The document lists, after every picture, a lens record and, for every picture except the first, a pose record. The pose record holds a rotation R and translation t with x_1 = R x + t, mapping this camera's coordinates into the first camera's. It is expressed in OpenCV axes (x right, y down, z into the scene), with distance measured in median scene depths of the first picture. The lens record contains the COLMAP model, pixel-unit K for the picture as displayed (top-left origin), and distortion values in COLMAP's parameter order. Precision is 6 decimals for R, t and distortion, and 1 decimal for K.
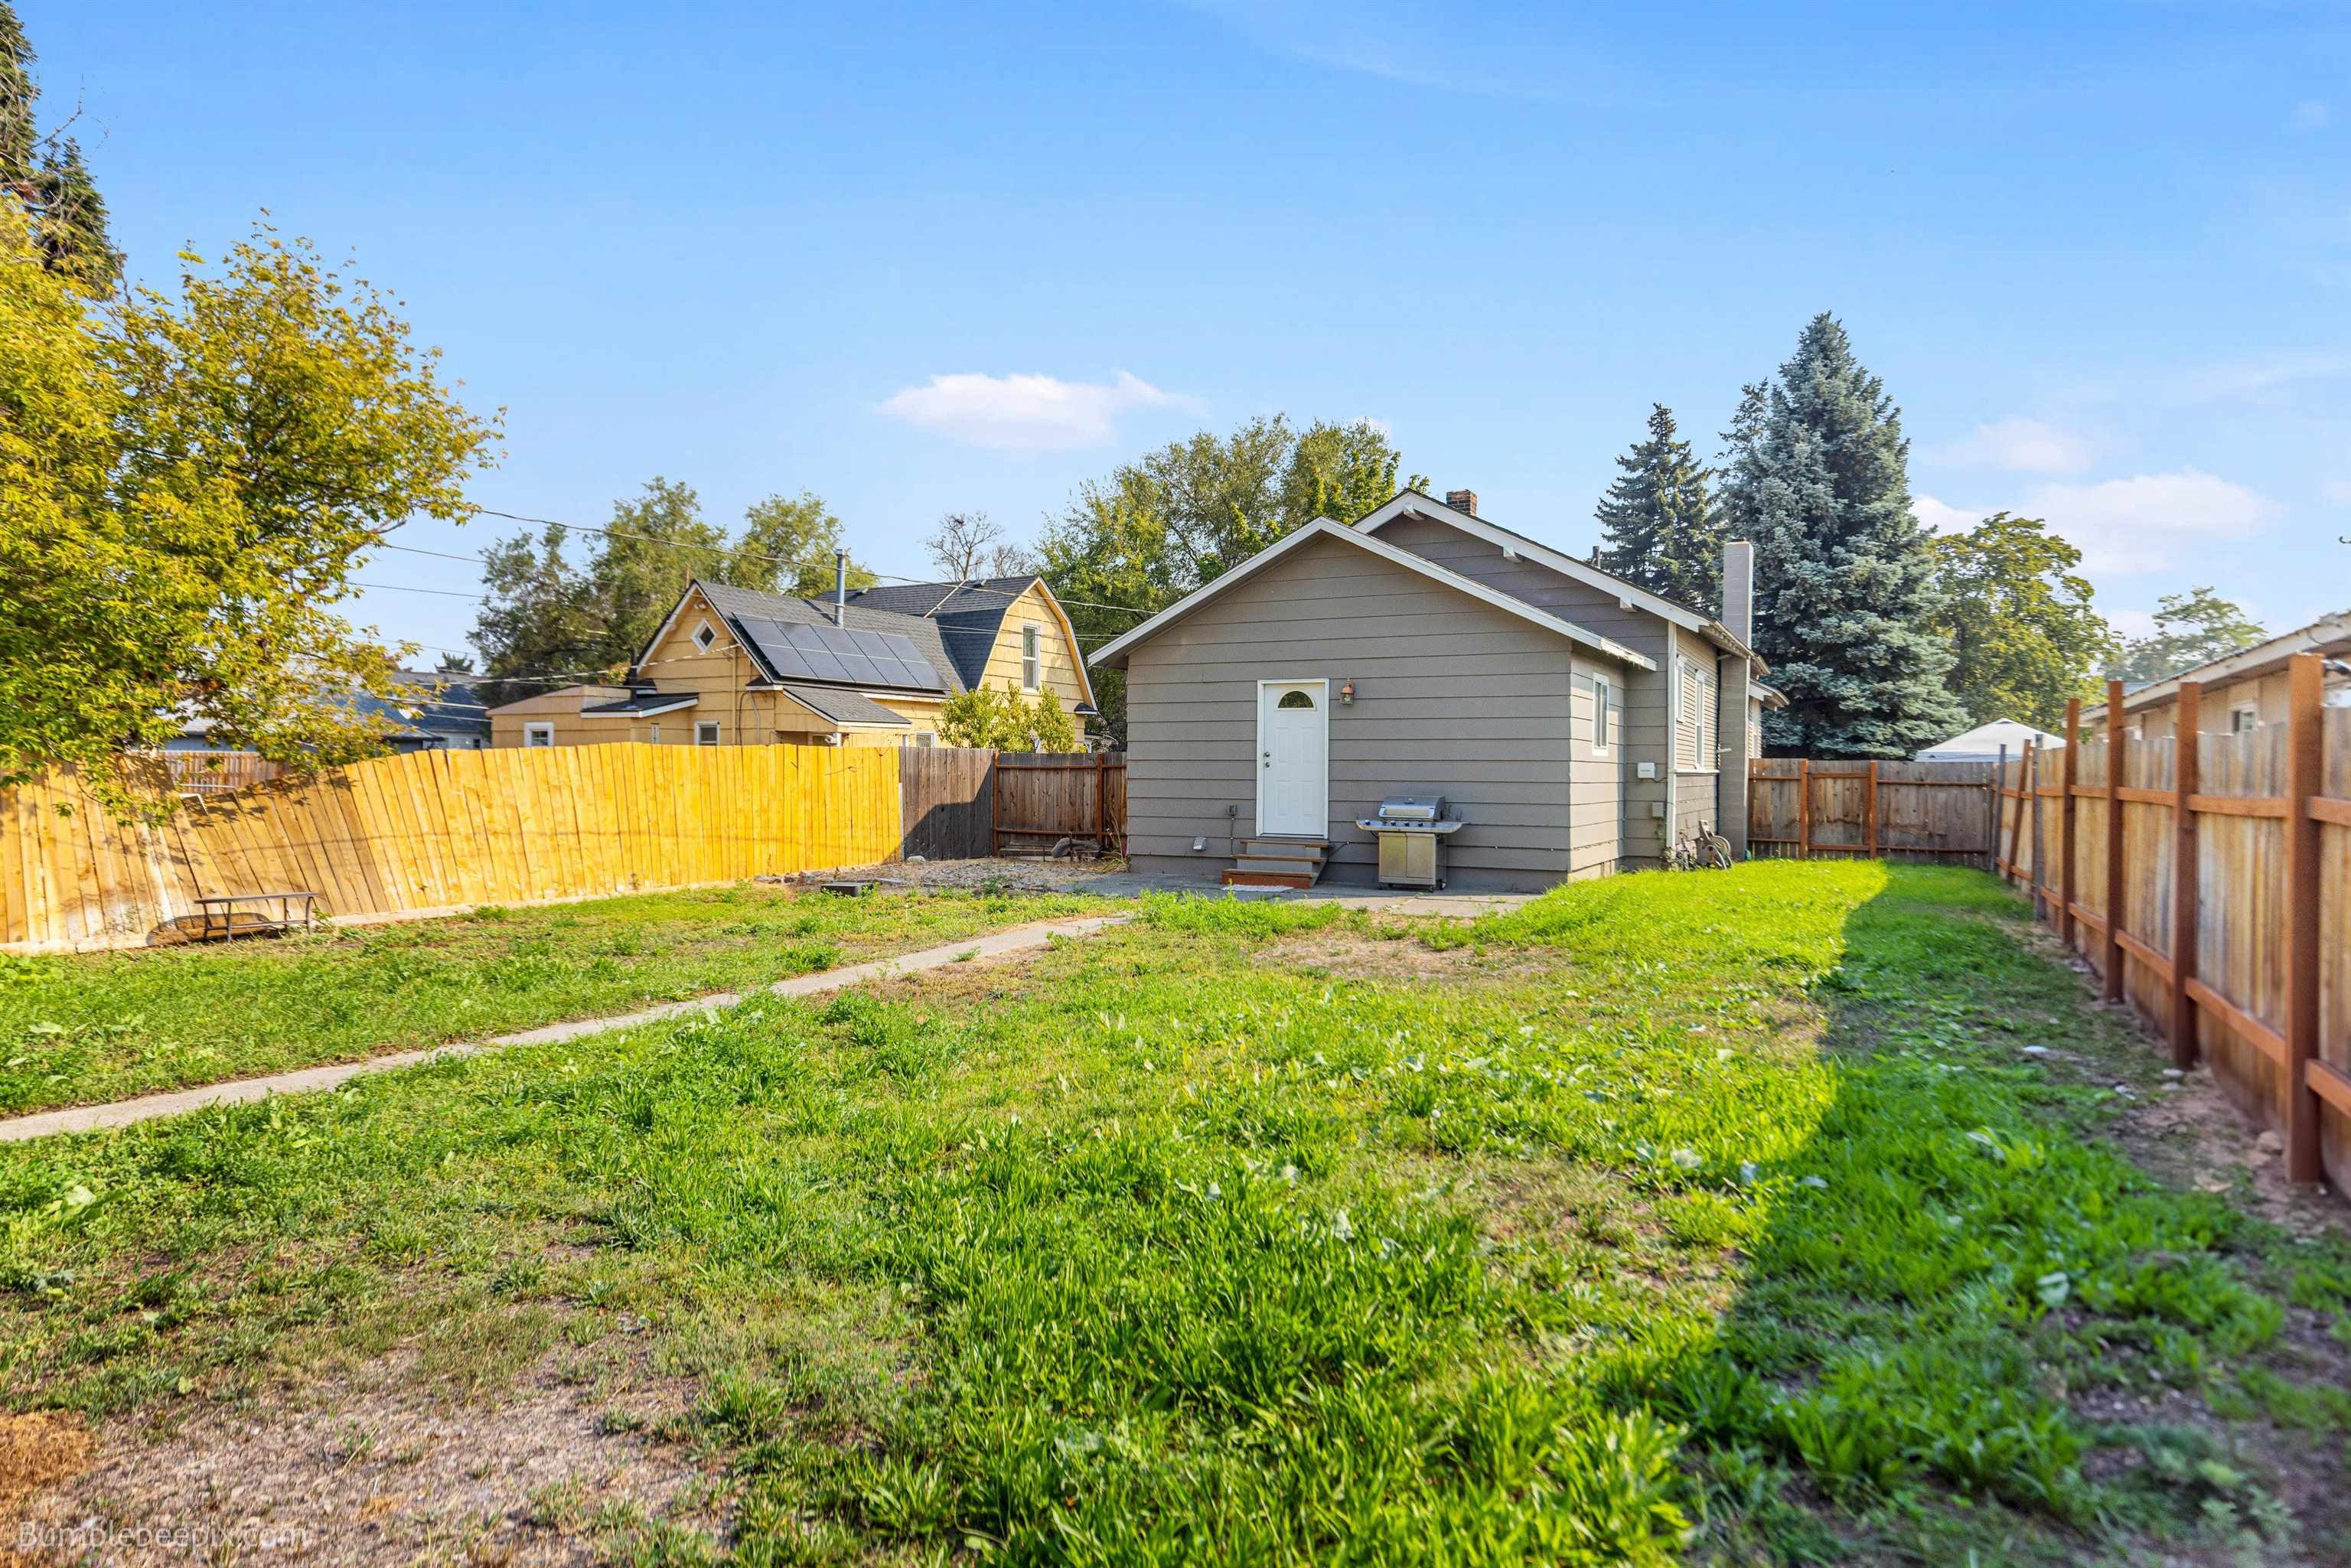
lens RADIAL K [[1386.8, 0, 1170.9], [0, 1386.8, 780.1], [0, 0, 1]] dist [0.007505, -0.000027]
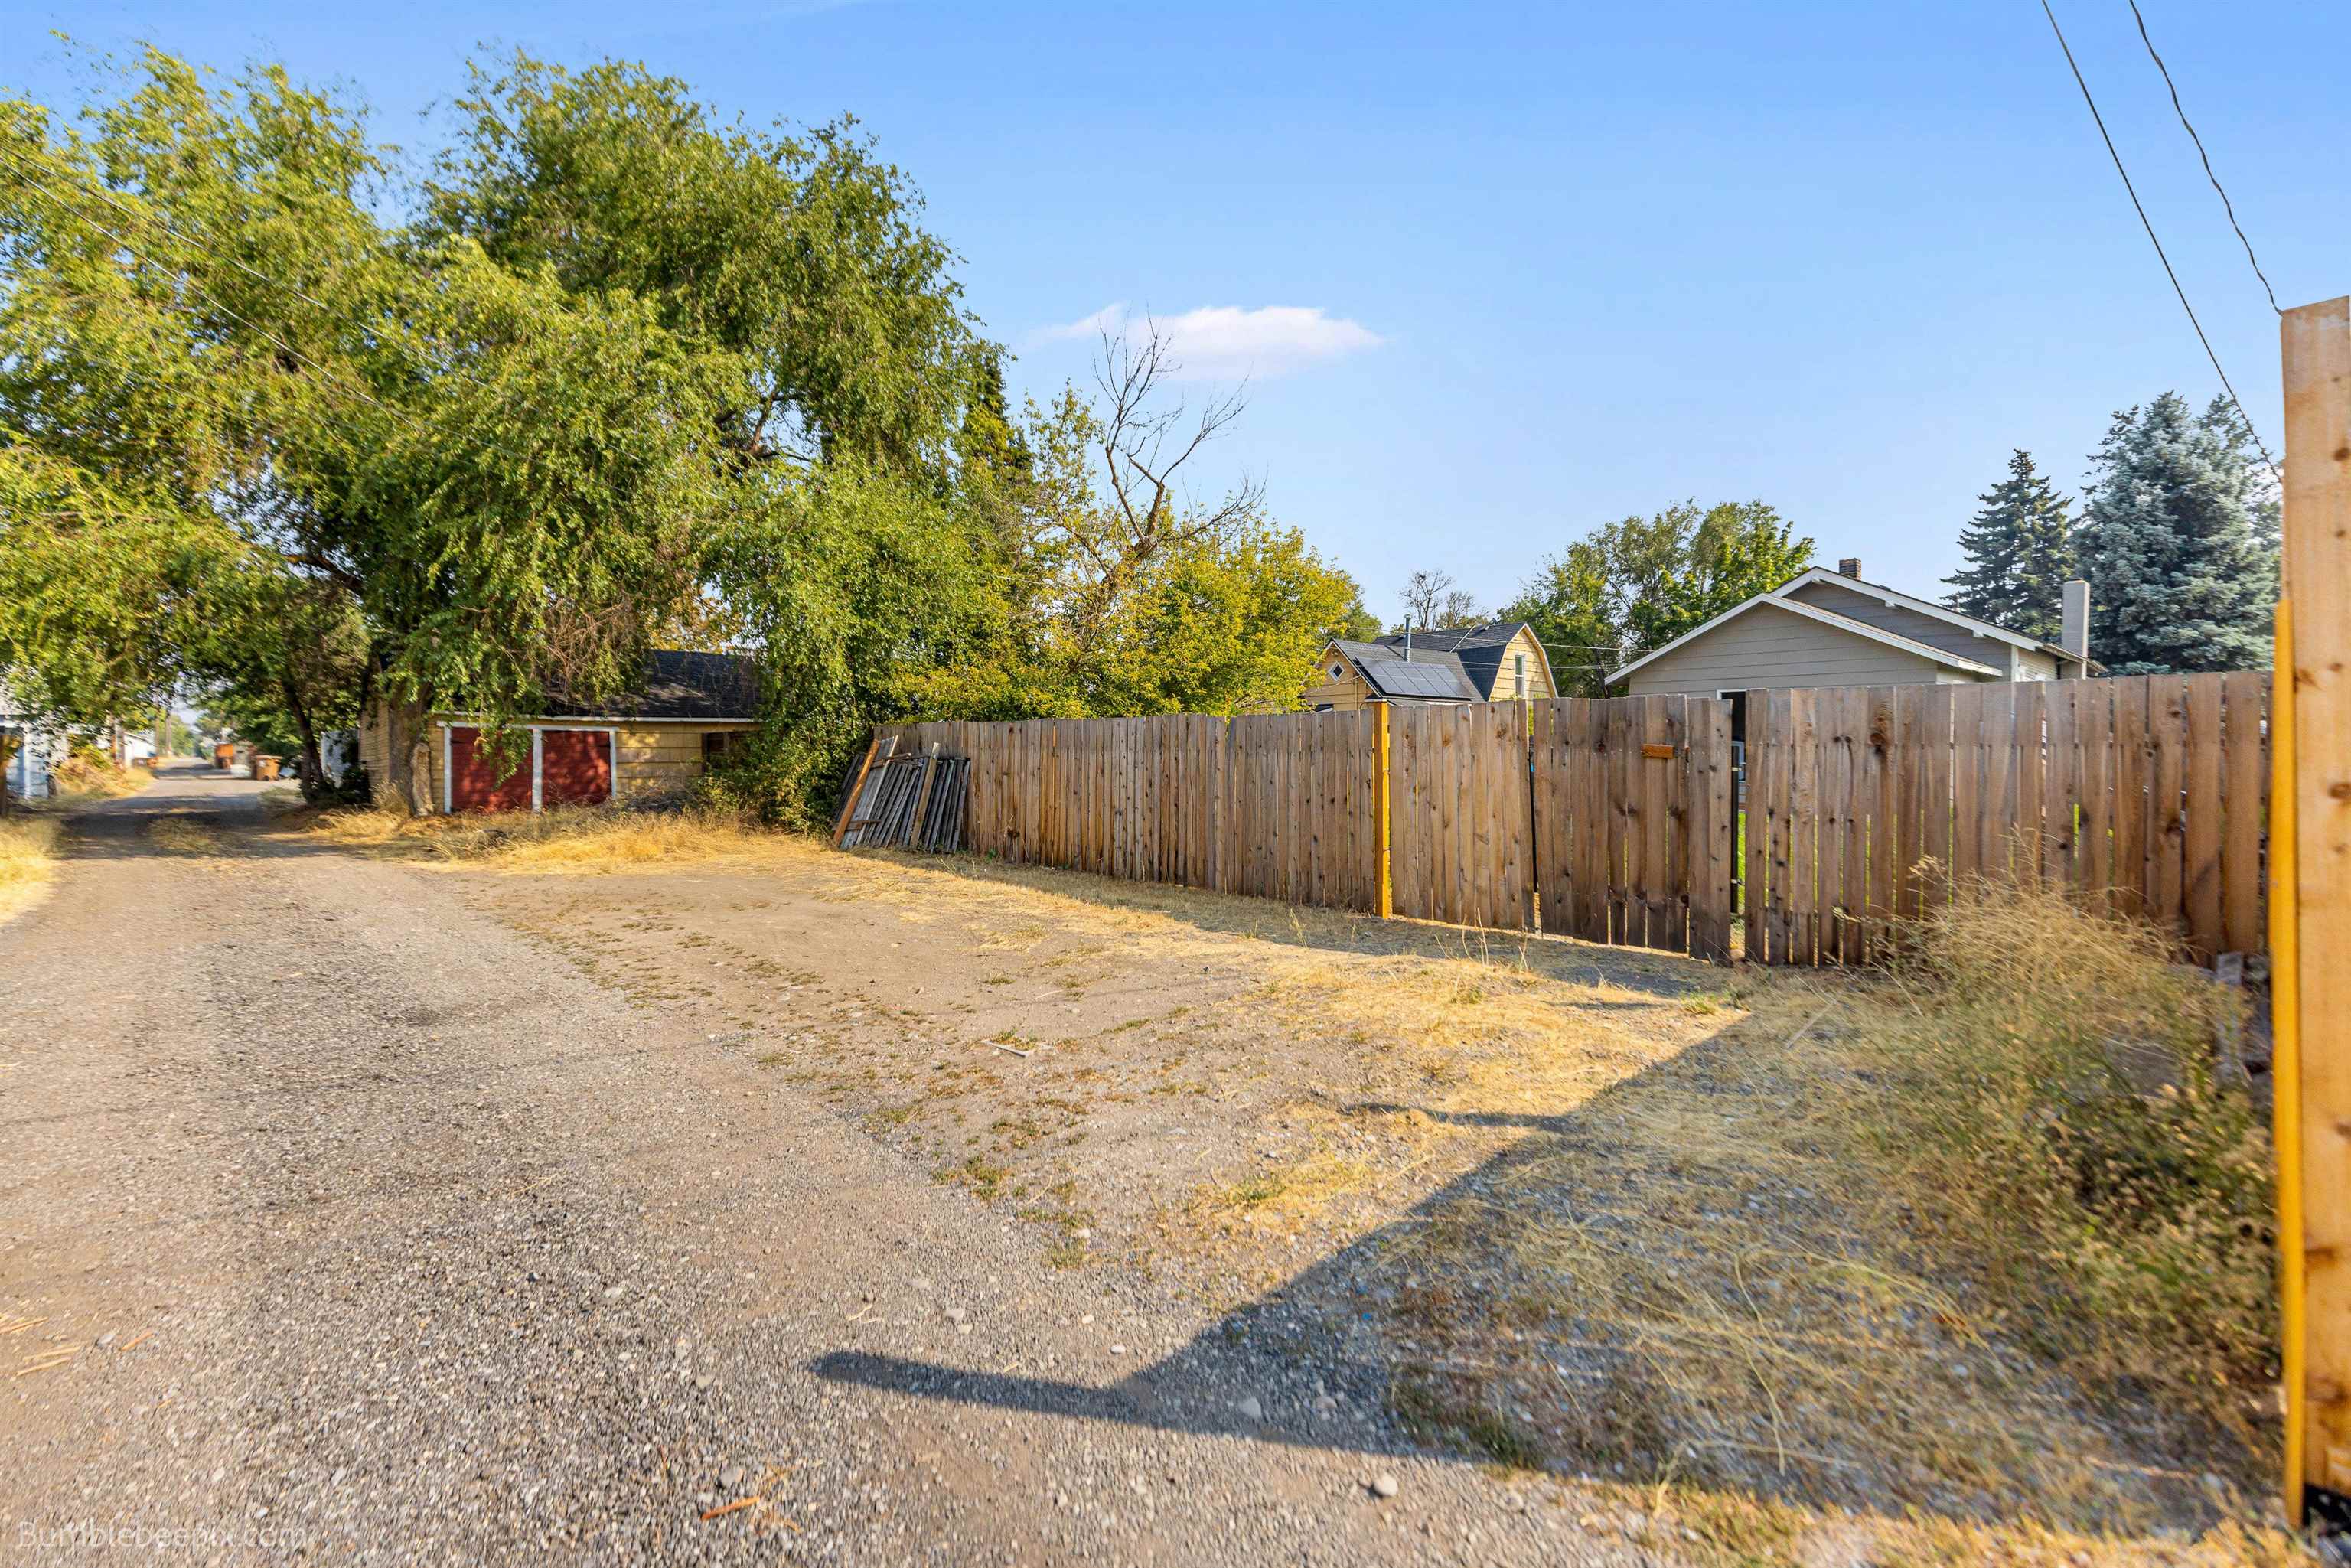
lens RADIAL K [[1038.7, 0, 1184.4], [0, 1038.7, 773.3], [0, 0, 1]] dist [0.007232, -0.000011]
pose [[0.942331, -0.001142, -0.334680, -0.072907], [0.004958, 0.999932, 0.010549, 0.007472], [0.334645, -0.011600, 0.942273, -0.244722]]
